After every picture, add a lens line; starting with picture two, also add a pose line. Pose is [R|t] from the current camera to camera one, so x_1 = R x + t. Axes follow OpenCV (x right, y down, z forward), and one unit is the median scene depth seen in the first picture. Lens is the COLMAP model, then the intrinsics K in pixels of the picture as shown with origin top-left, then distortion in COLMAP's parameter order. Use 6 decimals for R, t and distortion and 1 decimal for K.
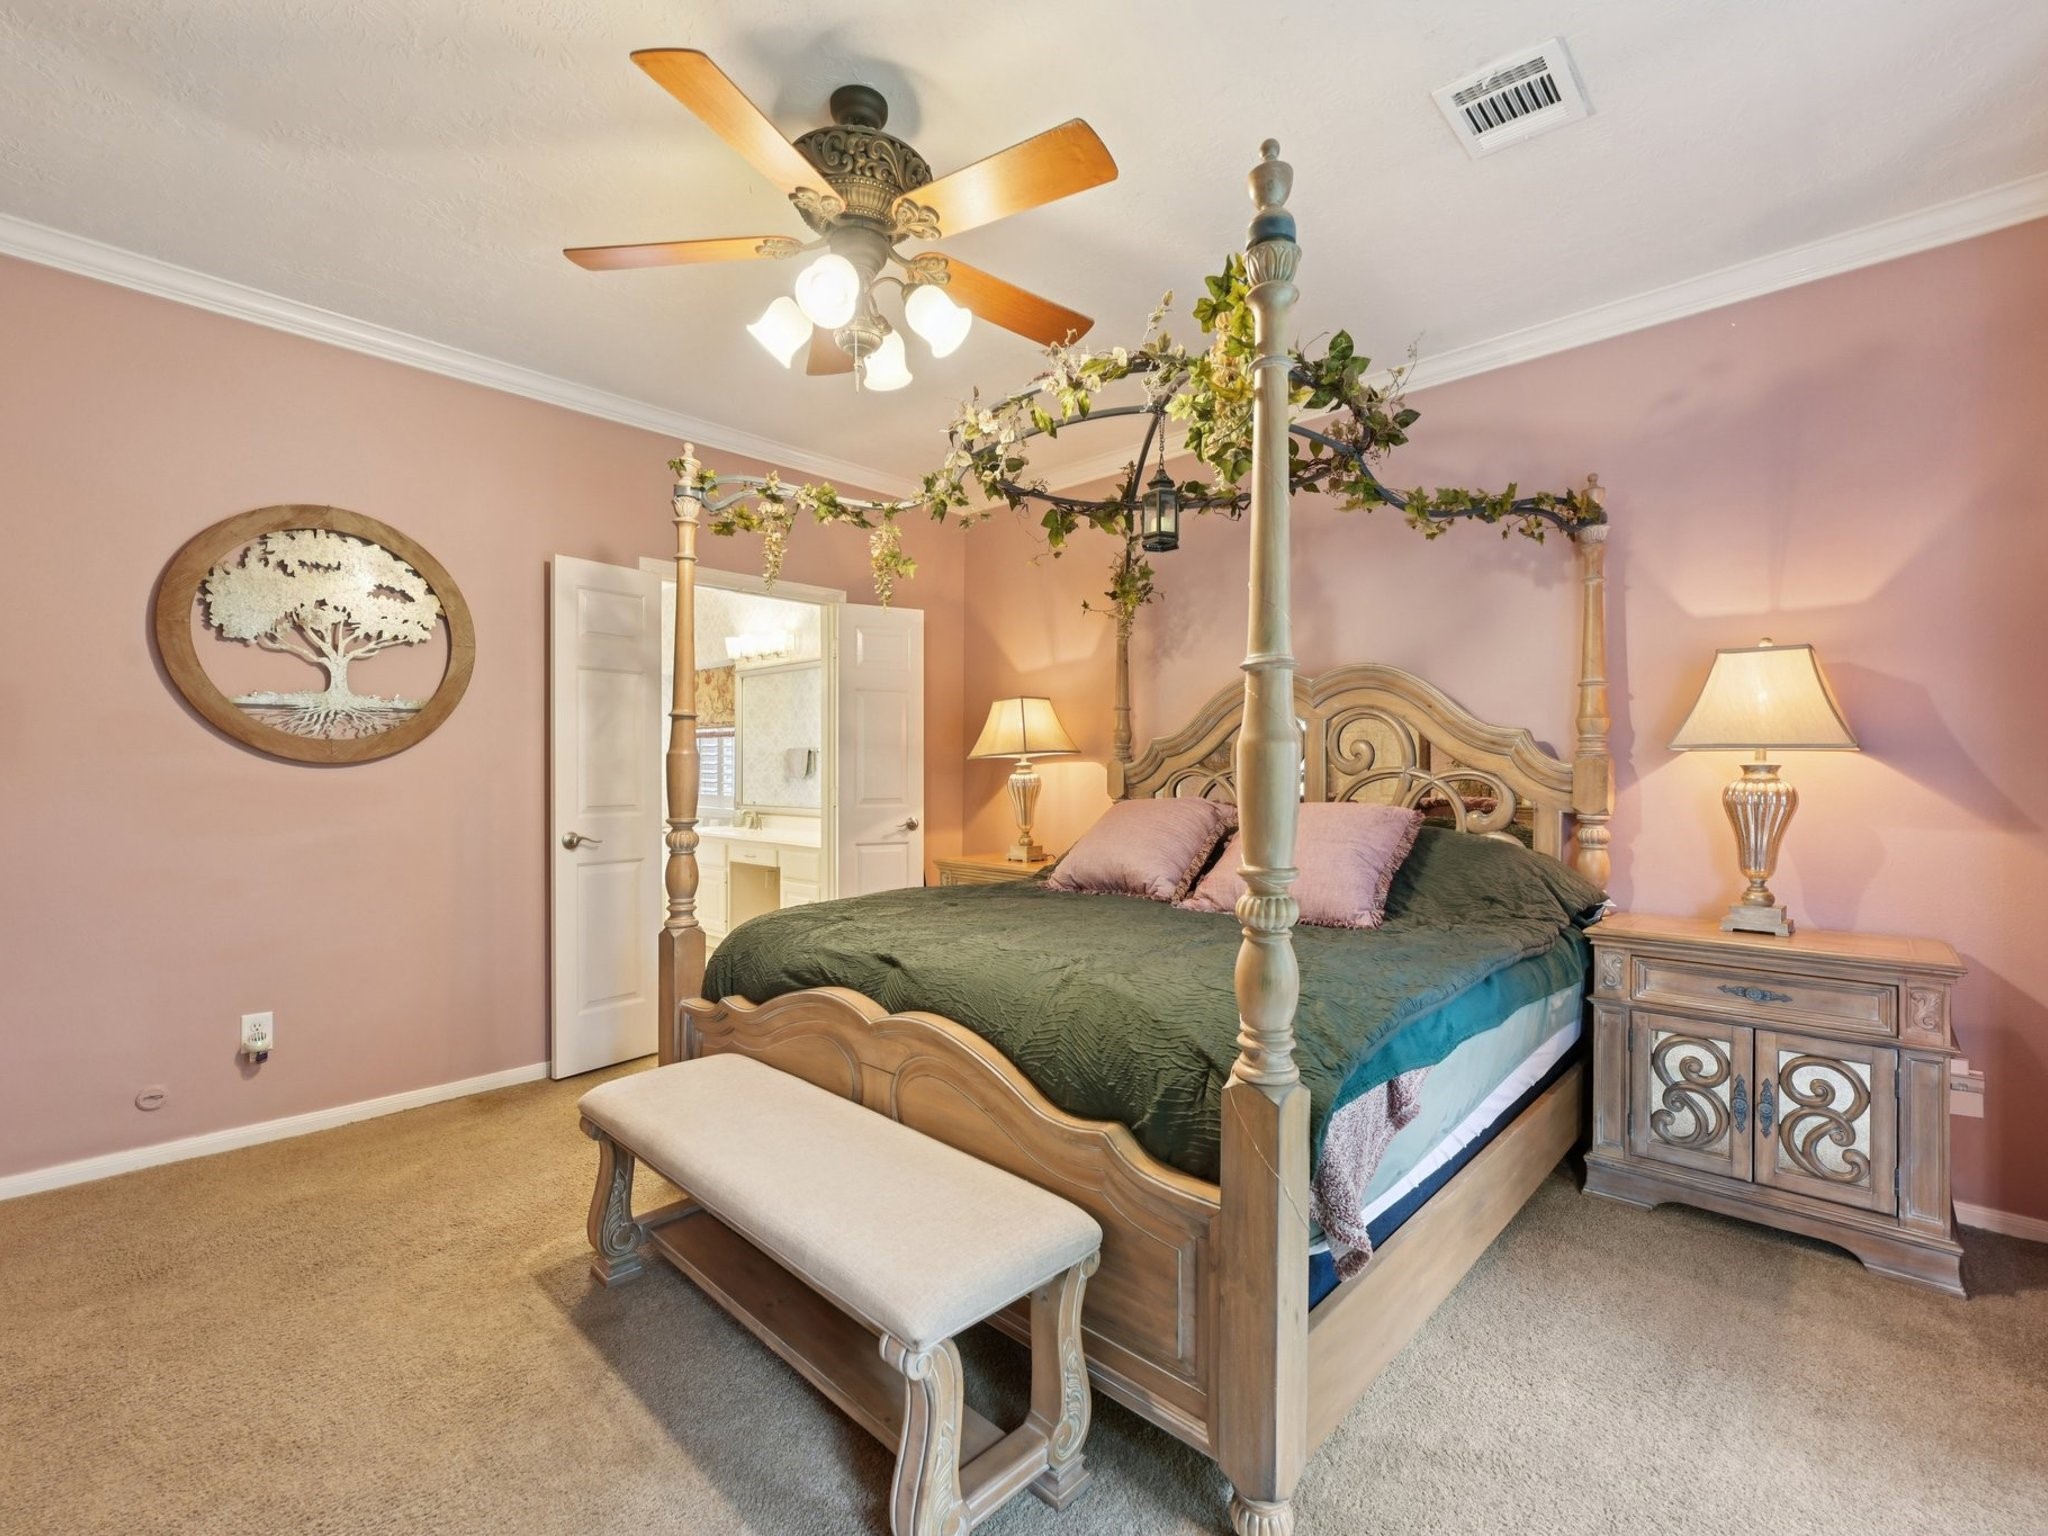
lens RADIAL K [[940.2, 0, 1014.9], [0, 940.2, 750.3], [0, 0, 1]] dist [0.016185, 0.000012]
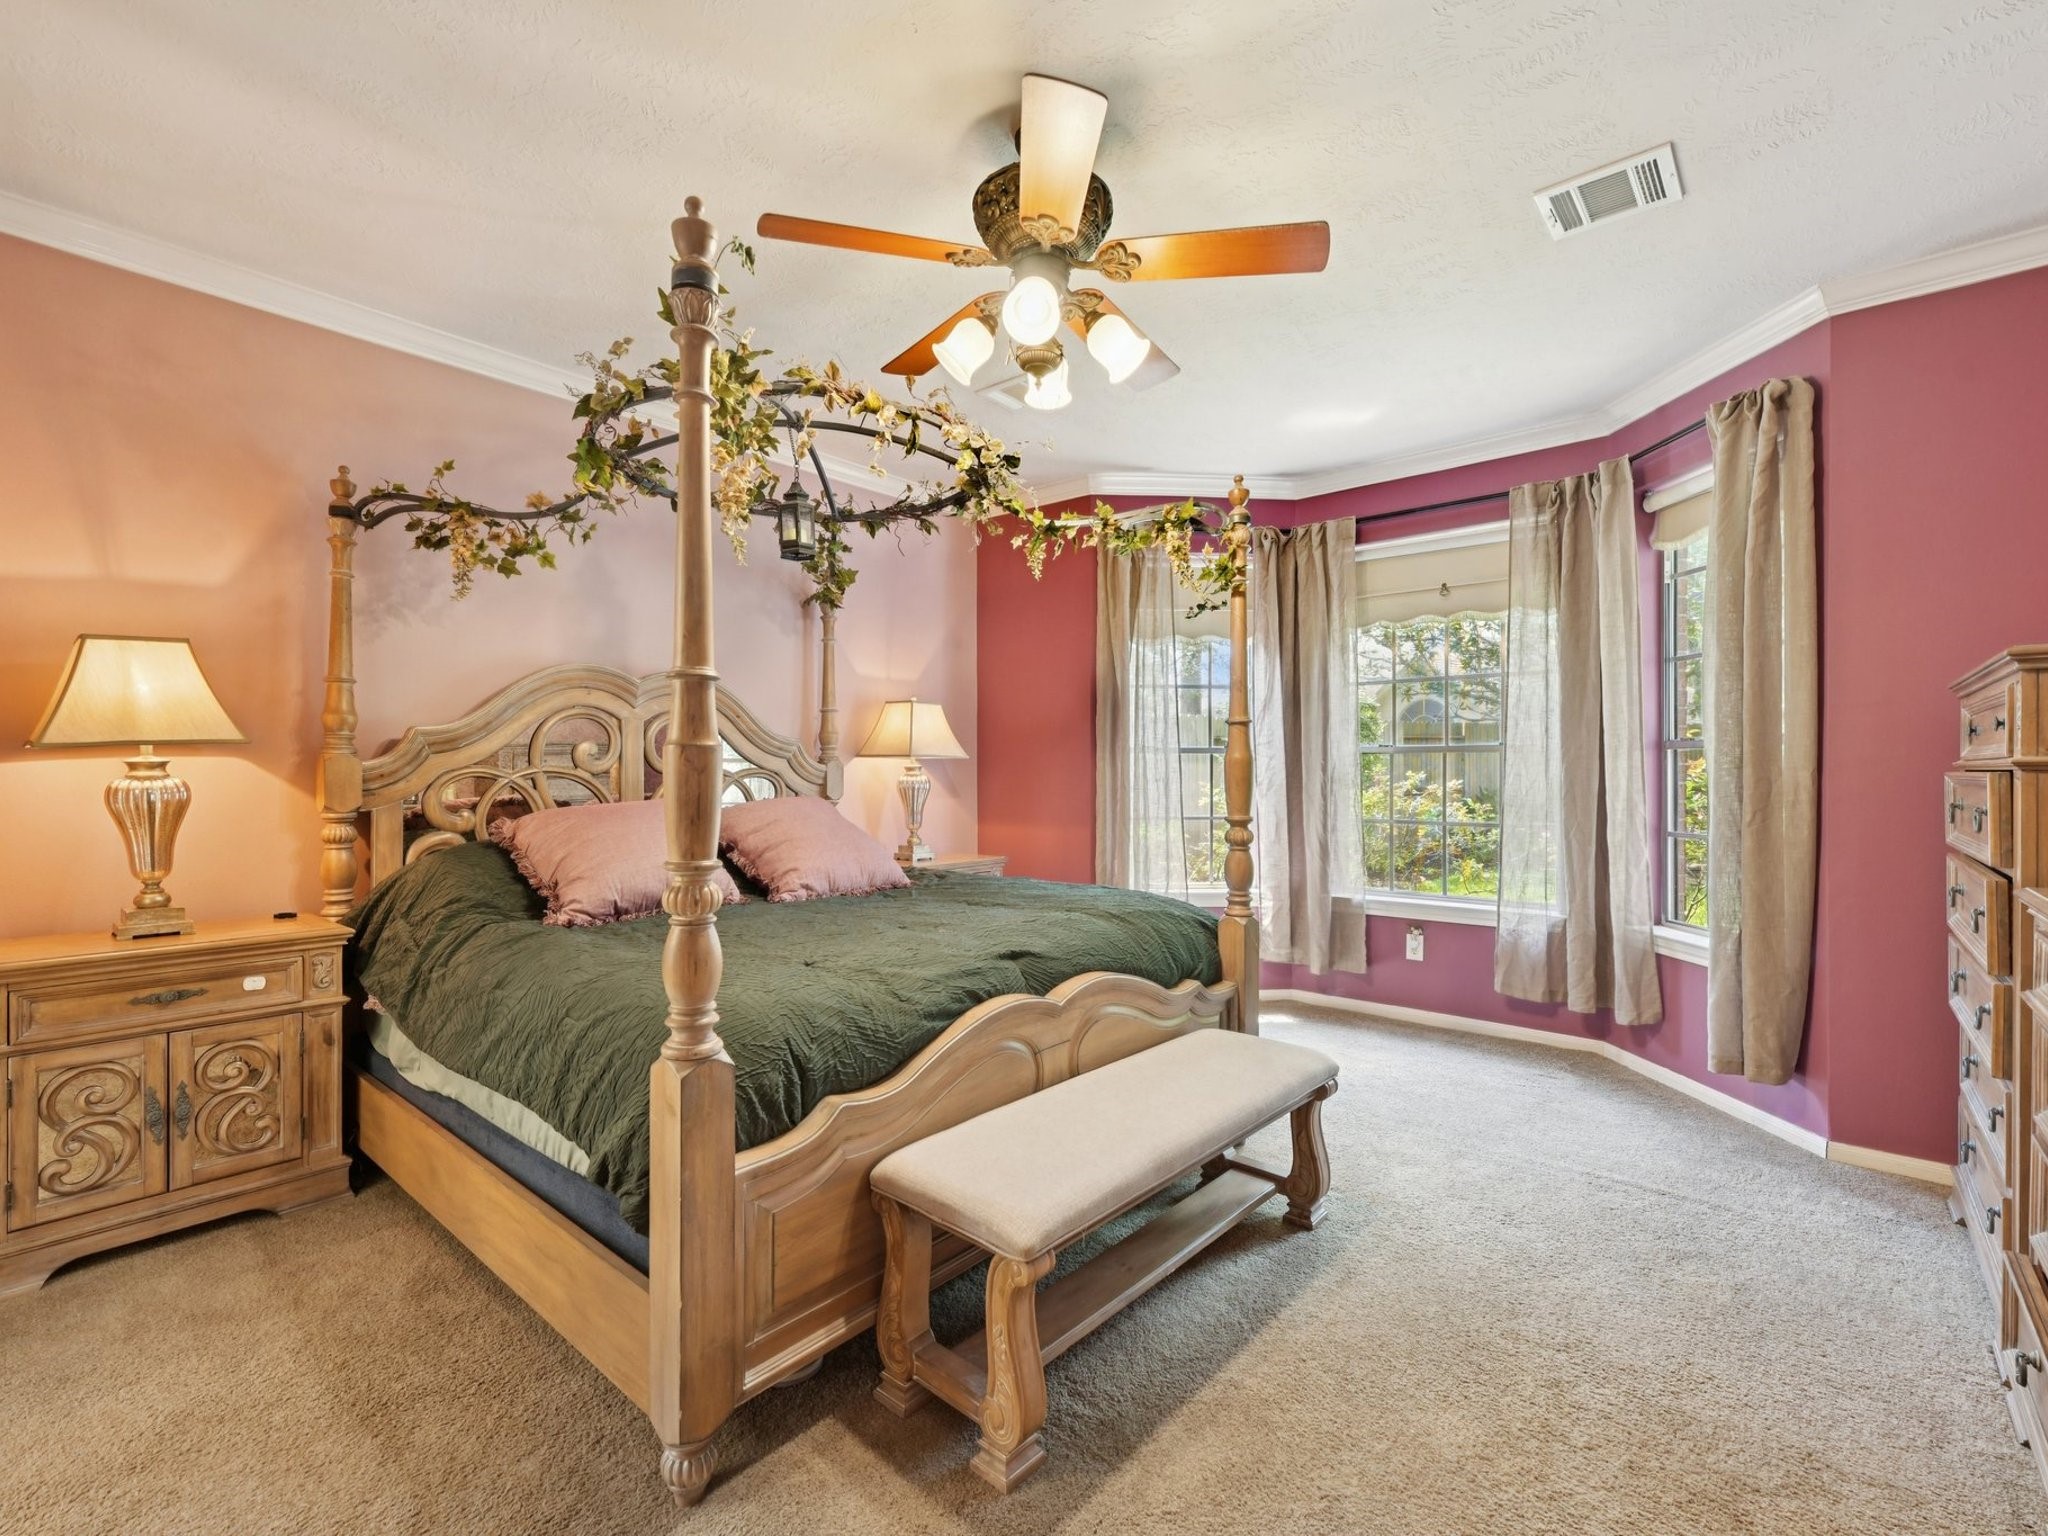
lens RADIAL K [[917.1, 0, 1022.0], [0, 917.1, 761.1], [0, 0, 1]] dist [0.000341, -0.000258]
pose [[-0.039396, 0.007889, 0.999193, -0.205879], [-0.022555, 0.999707, -0.008782, 0.003737], [-0.998969, -0.022883, -0.039206, 0.186584]]
